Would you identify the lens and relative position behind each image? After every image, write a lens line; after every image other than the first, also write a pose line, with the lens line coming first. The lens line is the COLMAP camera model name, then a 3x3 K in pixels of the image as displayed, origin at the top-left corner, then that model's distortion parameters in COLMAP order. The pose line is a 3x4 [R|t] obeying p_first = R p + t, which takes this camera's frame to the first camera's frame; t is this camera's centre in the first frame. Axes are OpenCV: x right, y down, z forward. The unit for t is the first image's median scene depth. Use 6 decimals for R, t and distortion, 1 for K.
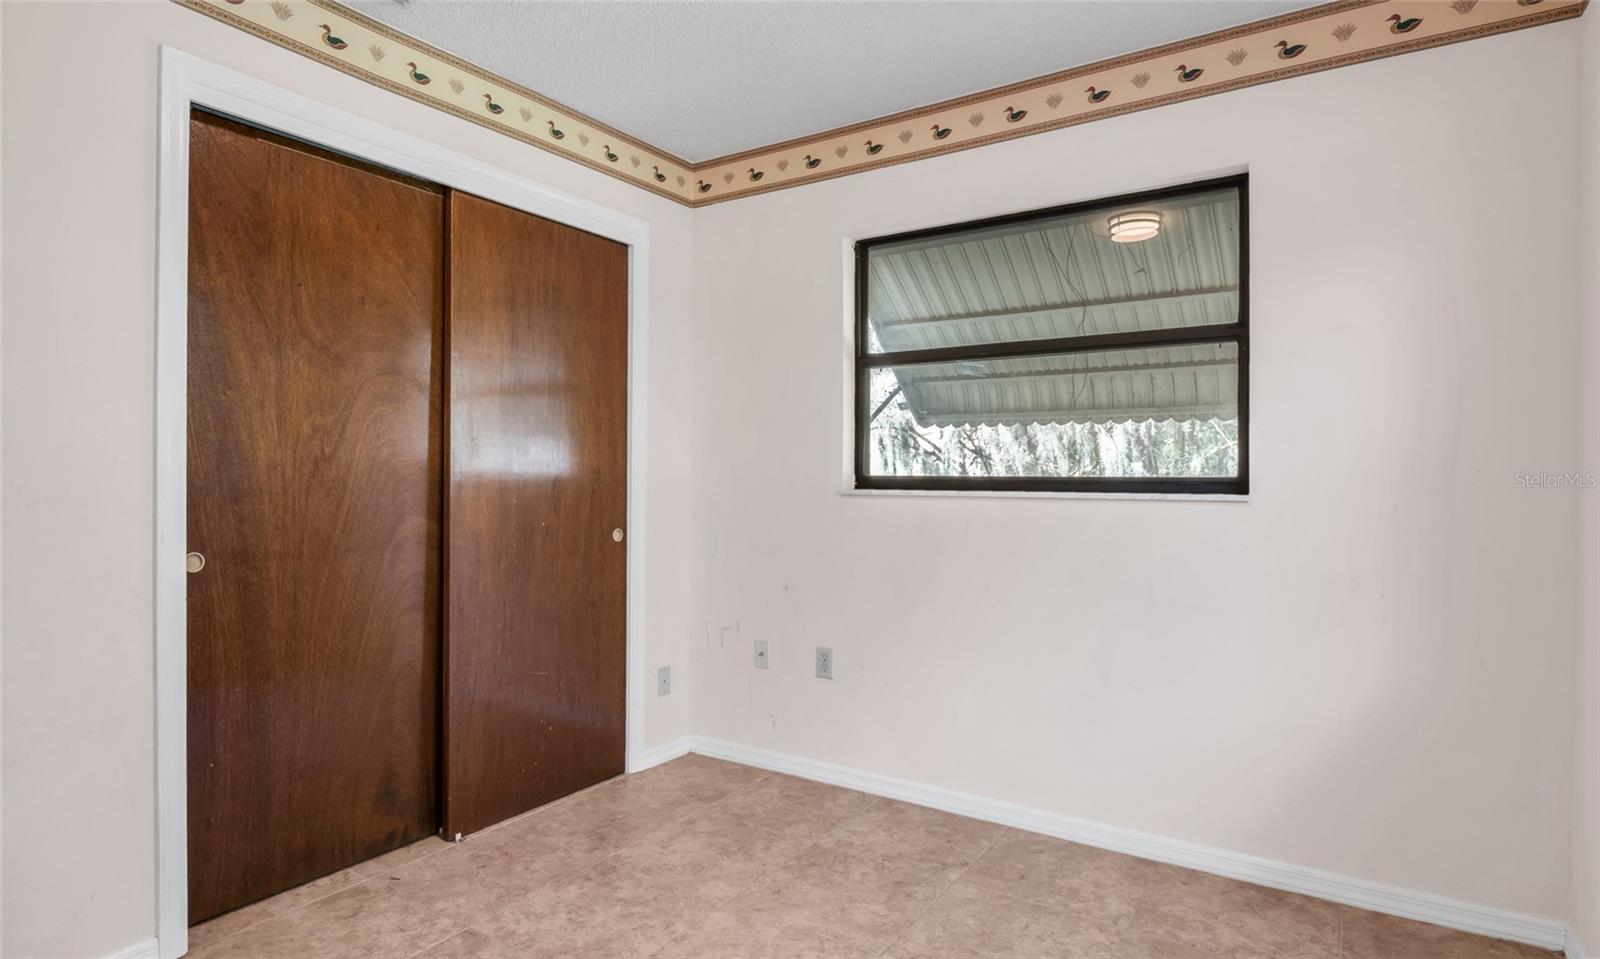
lens RADIAL K [[840.1, 0, 800.0], [0, 840.1, 479.5], [0, 0, 1]] dist [-0.010629, -0.000757]
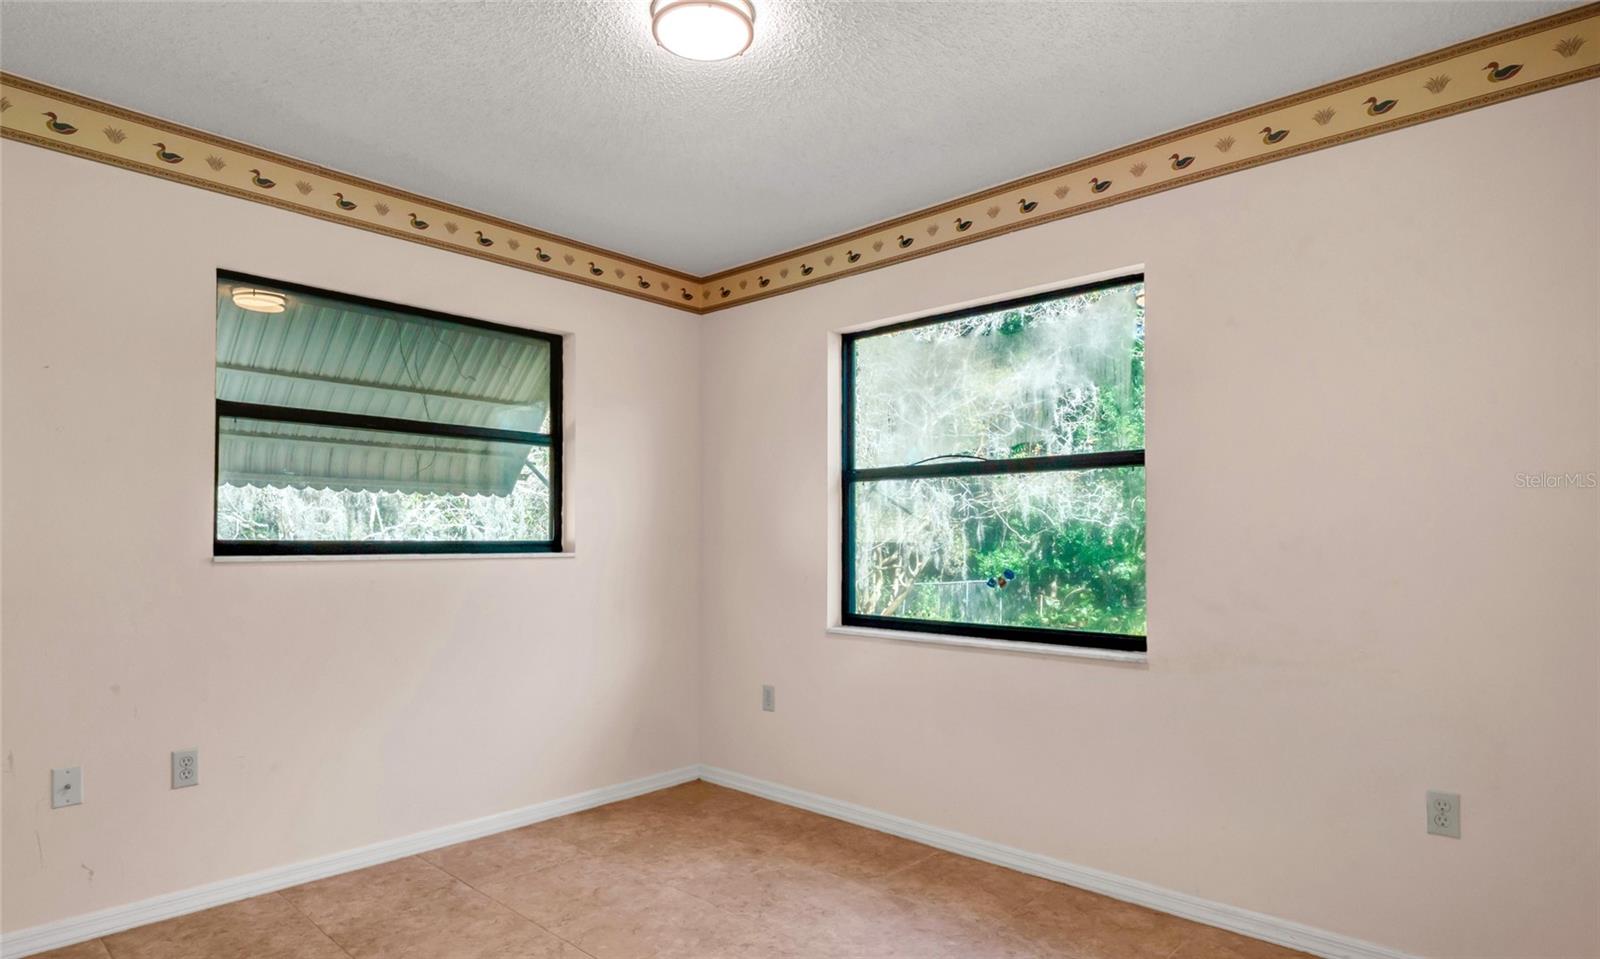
lens RADIAL K [[825.5, 0, 778.7], [0, 825.5, 520.1], [0, 0, 1]] dist [0.001349, -0.000905]
pose [[0.205805, 0.020835, 0.978371, -0.779093], [0.005556, 0.999732, -0.022458, -0.003827], [-0.978577, 0.010058, 0.205634, 0.313852]]
